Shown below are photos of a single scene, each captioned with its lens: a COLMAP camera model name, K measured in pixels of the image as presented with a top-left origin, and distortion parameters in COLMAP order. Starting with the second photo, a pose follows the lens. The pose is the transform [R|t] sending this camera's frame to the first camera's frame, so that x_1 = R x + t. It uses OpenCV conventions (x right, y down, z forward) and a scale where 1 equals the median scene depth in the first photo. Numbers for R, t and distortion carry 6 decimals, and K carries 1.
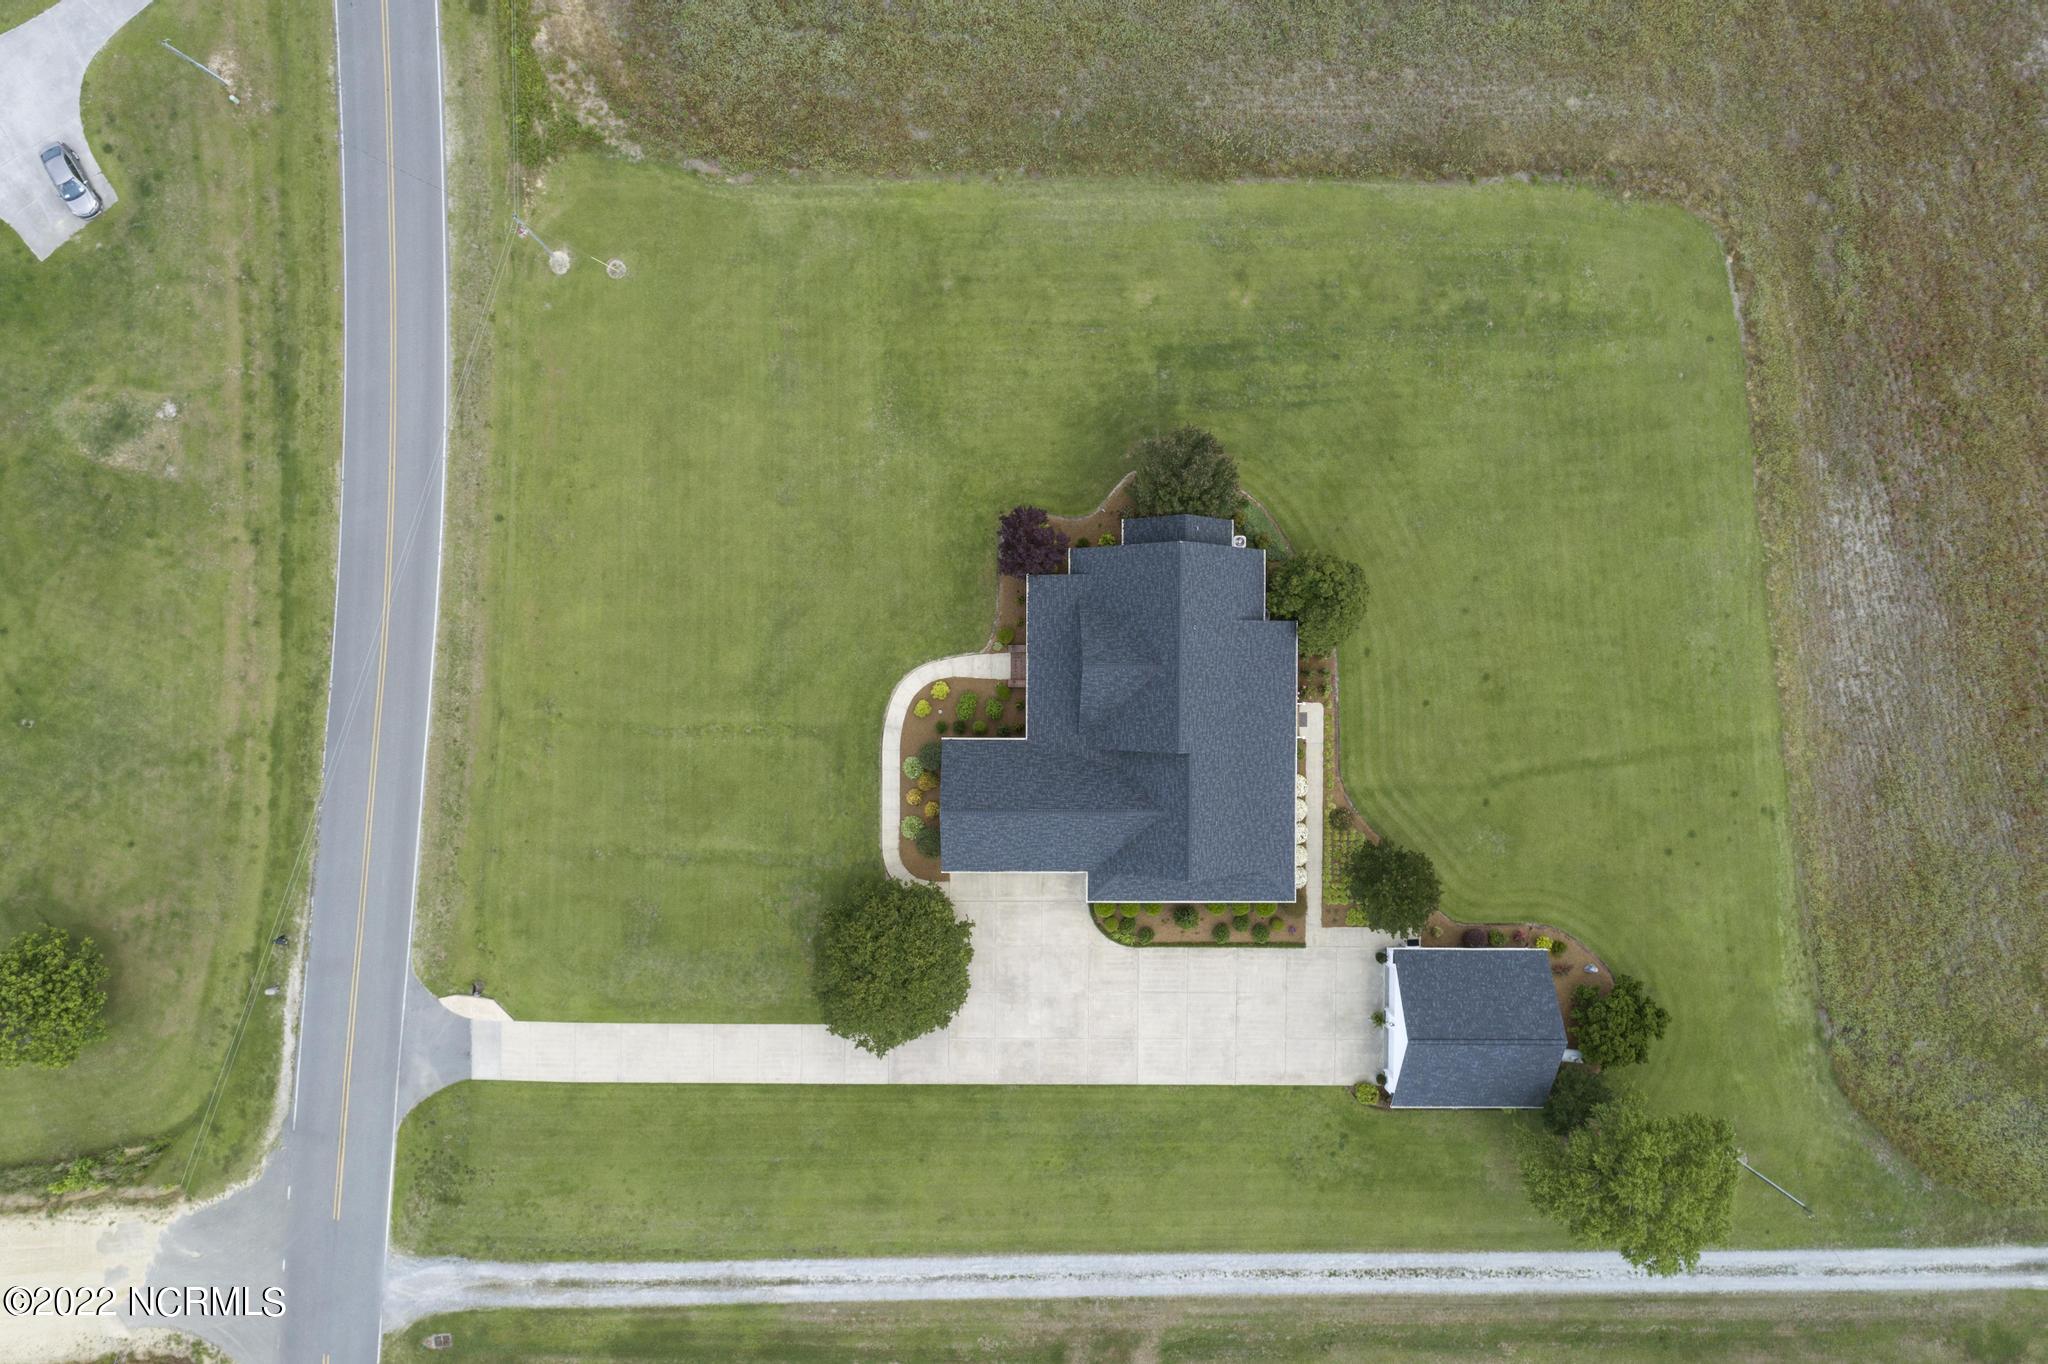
lens RADIAL K [[1407.6, 0, 1021.6], [0, 1407.6, 682.2], [0, 0, 1]] dist [-0.003322, 0.011729]
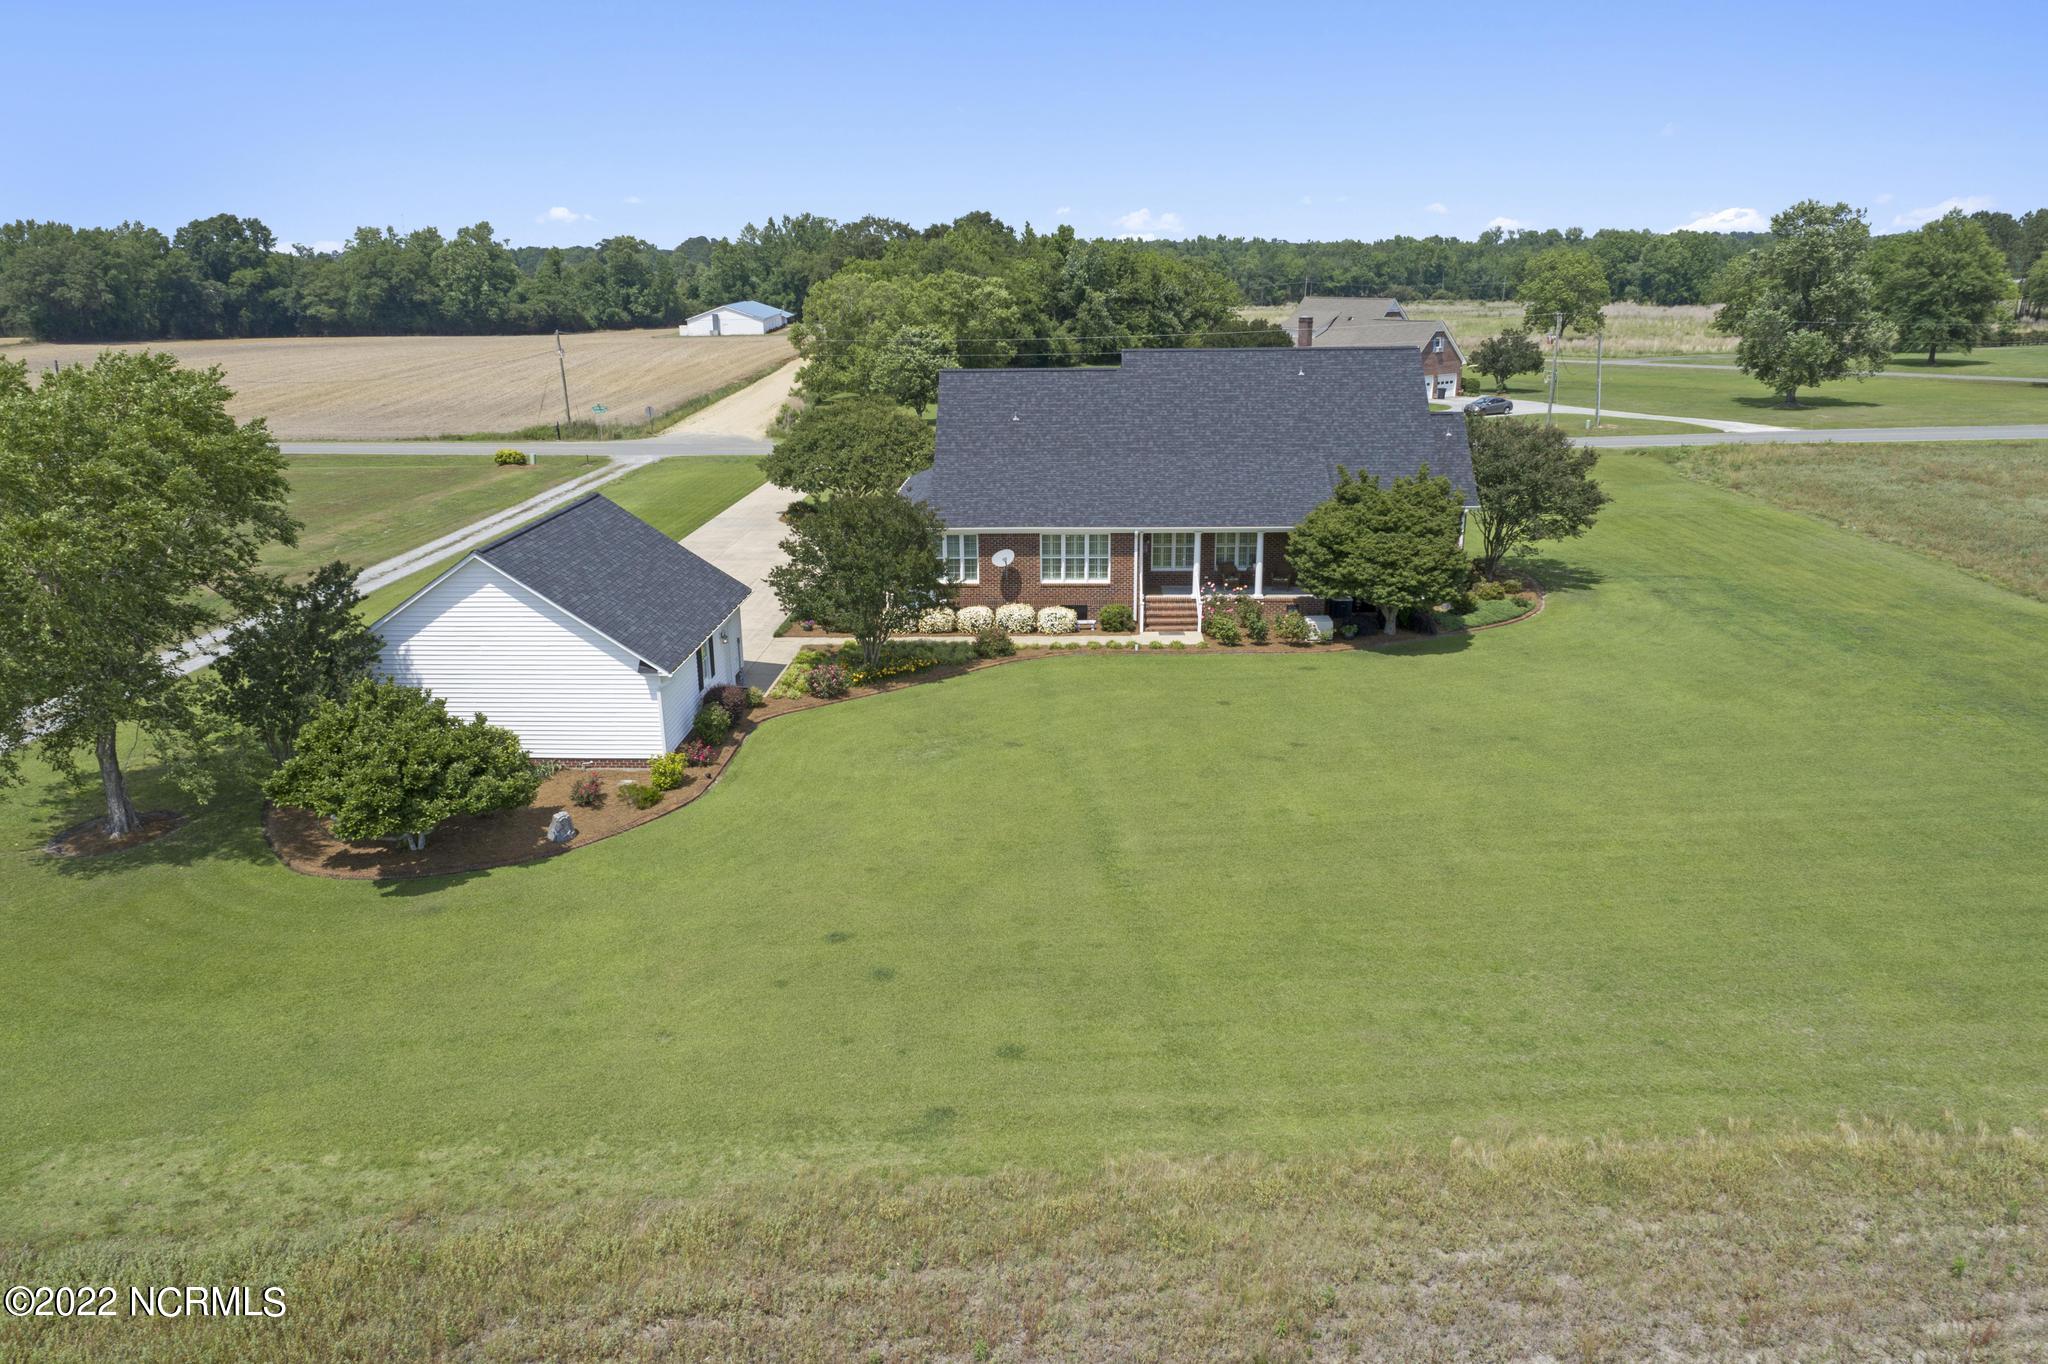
lens RADIAL K [[1395.5, 0, 1024.0], [0, 1395.5, 682.0], [0, 0, 1]] dist [-0.002420, 0.011222]
pose [[-0.025180, 0.263744, -0.964264, 0.755149], [-0.999680, -0.008854, 0.023683, 0.074159], [-0.002291, 0.964552, 0.263882, 0.871155]]
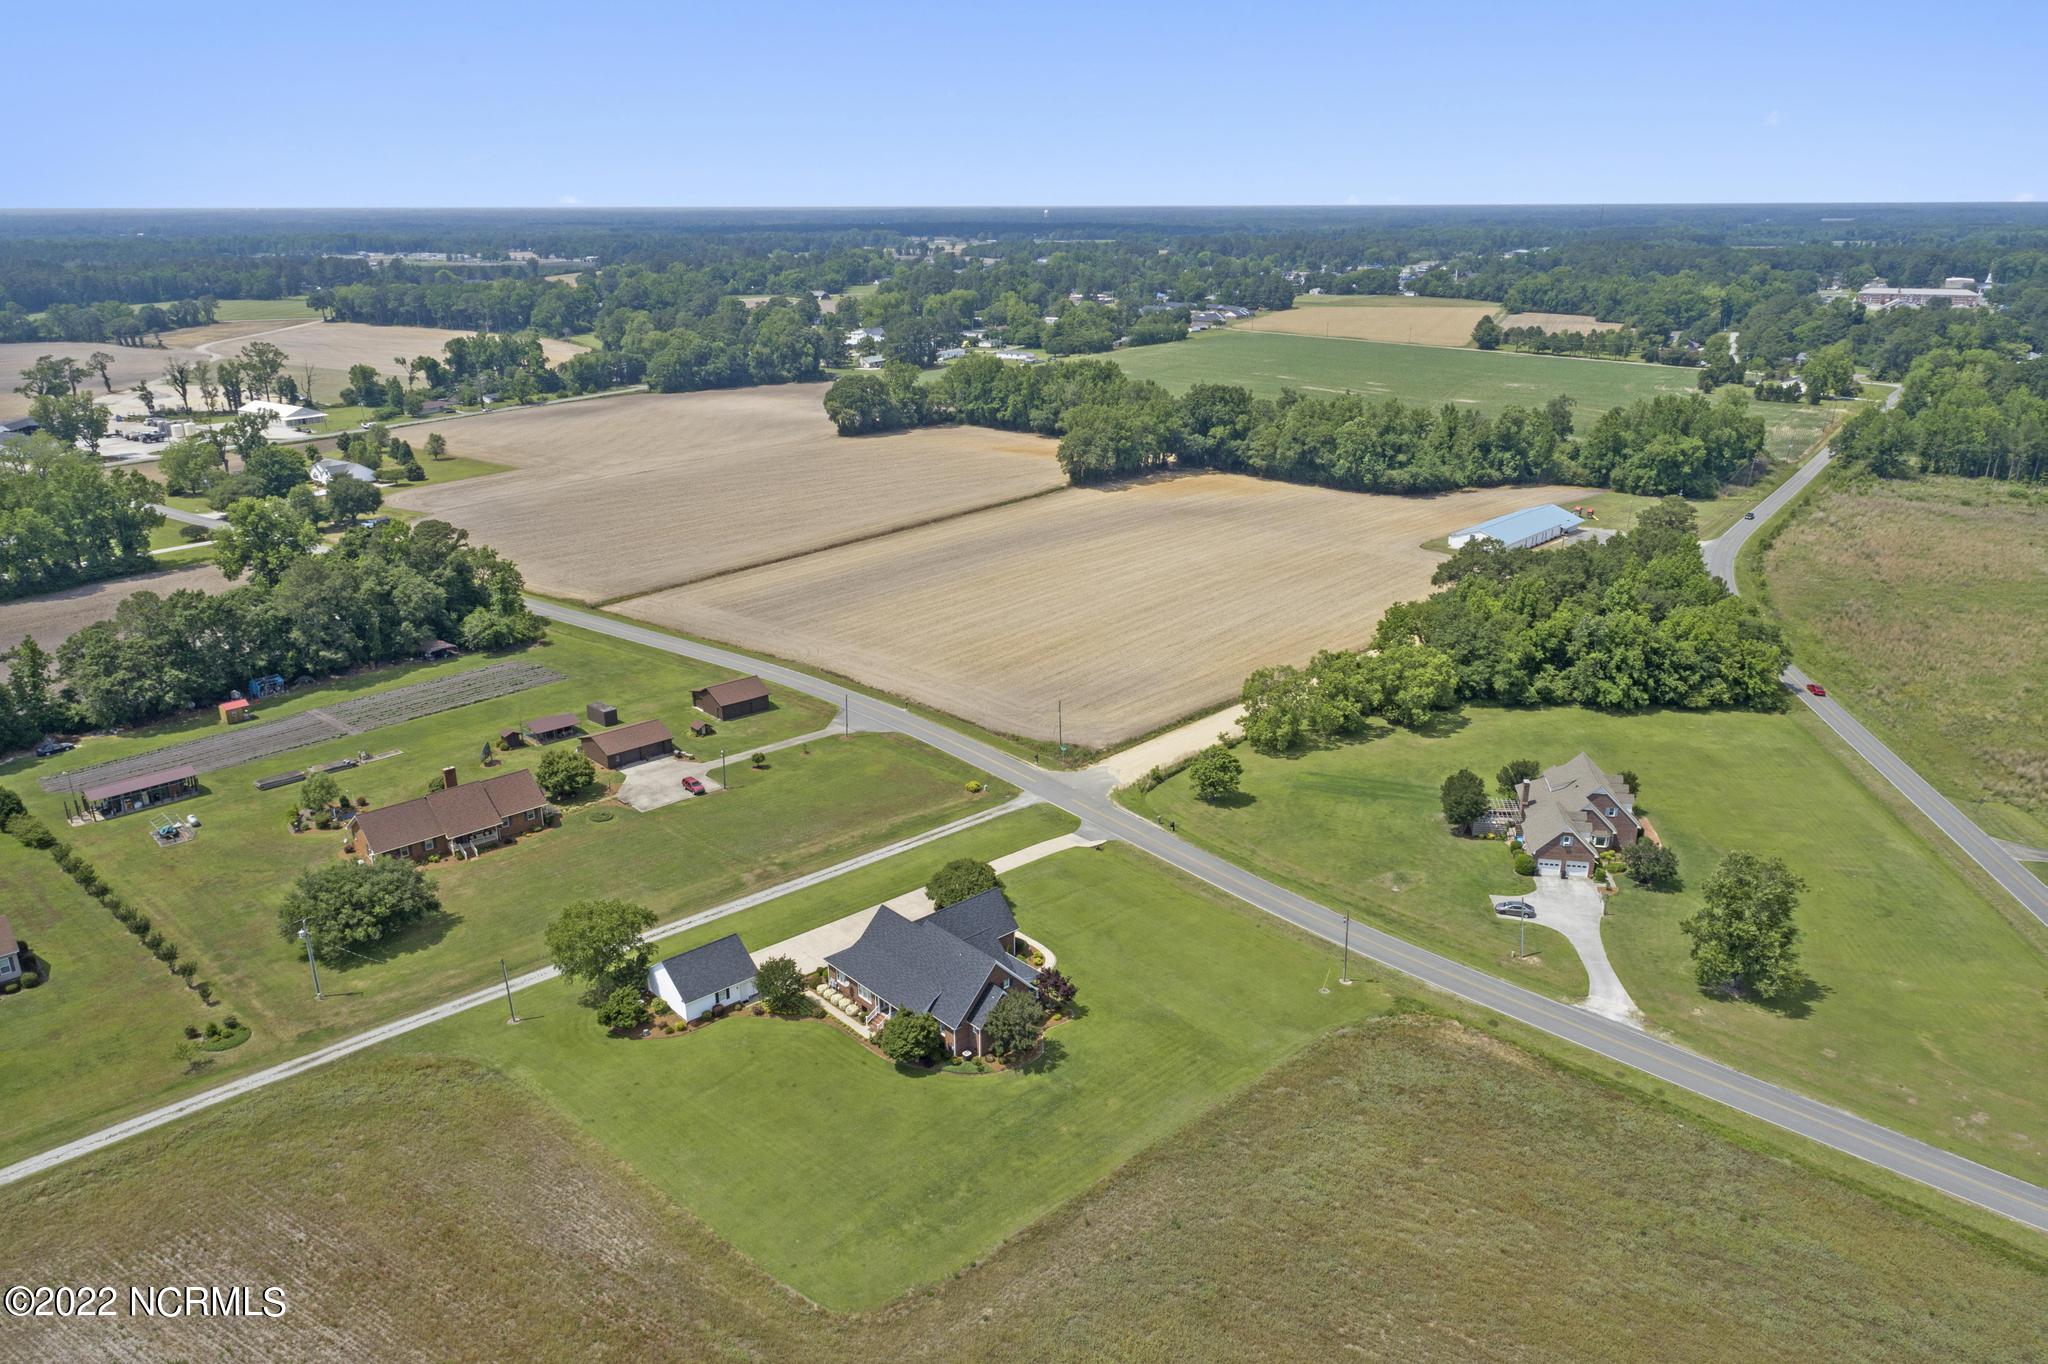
lens RADIAL K [[1400.9, 0, 1024.0], [0, 1400.9, 682.0], [0, 0, 1]] dist [0.001870, 0.005731]
pose [[-0.738318, 0.196905, -0.645070, 1.083934], [-0.674059, -0.248105, 0.695764, -1.184945], [-0.023045, 0.948511, 0.315906, 0.052762]]
